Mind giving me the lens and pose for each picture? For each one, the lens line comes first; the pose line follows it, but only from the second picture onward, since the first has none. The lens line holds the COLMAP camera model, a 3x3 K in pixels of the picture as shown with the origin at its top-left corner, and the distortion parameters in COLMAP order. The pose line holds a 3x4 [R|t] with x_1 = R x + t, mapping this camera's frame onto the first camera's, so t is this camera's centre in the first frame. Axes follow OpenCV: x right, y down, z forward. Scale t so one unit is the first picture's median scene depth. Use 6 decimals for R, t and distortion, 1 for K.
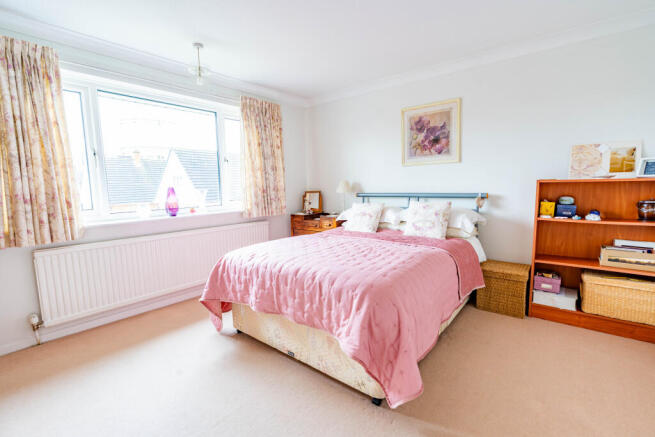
lens RADIAL K [[296.9, 0, 329.5], [0, 296.9, 218.8], [0, 0, 1]] dist [-0.014653, 0.006473]
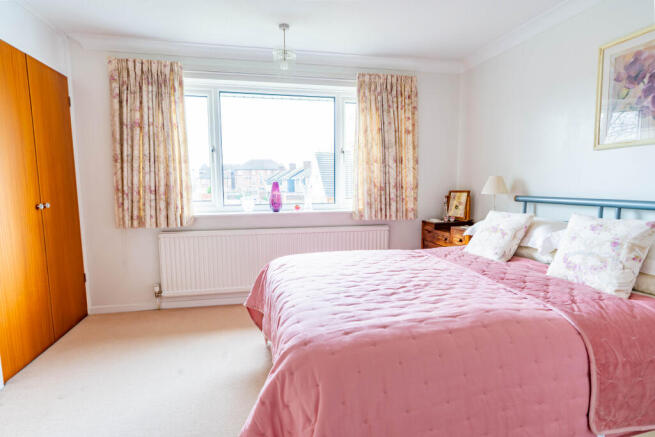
lens RADIAL K [[347.0, 0, 327.5], [0, 347.0, 218.5], [0, 0, 1]] dist [-0.002883, 0.000201]
pose [[0.781844, 0.079891, -0.618335, 0.276268], [-0.081799, 0.996328, 0.025299, -0.027190], [0.618085, 0.030800, 0.785507, 0.197960]]
